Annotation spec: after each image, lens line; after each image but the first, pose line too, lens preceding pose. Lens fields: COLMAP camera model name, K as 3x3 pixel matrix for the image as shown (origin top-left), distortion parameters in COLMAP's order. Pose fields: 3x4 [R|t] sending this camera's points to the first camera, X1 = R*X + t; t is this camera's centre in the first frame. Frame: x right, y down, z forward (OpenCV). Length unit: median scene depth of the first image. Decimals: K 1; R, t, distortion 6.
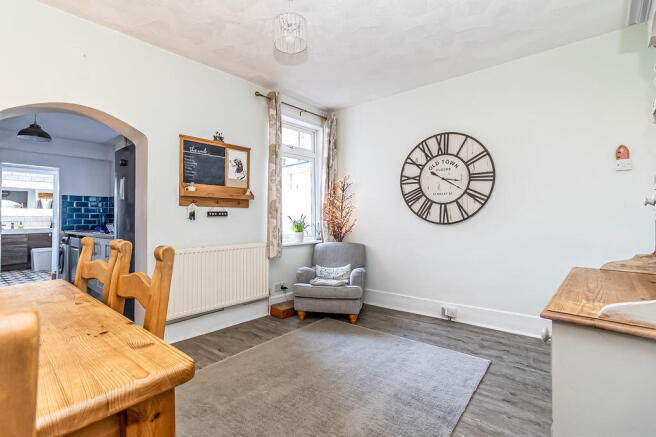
lens RADIAL K [[309.7, 0, 329.6], [0, 309.7, 216.8], [0, 0, 1]] dist [0.000200, 0.000015]
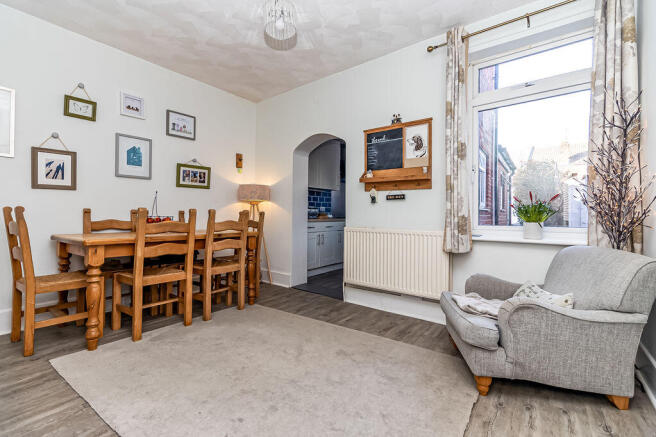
lens RADIAL K [[309.7, 0, 329.3], [0, 309.7, 214.0], [0, 0, 1]] dist [0.000200, 0.000015]
pose [[0.028219, 0.014993, -0.999489, 0.626575], [0.001474, 0.999886, 0.015041, 0.029405], [0.999601, -0.001898, 0.028194, 0.756853]]
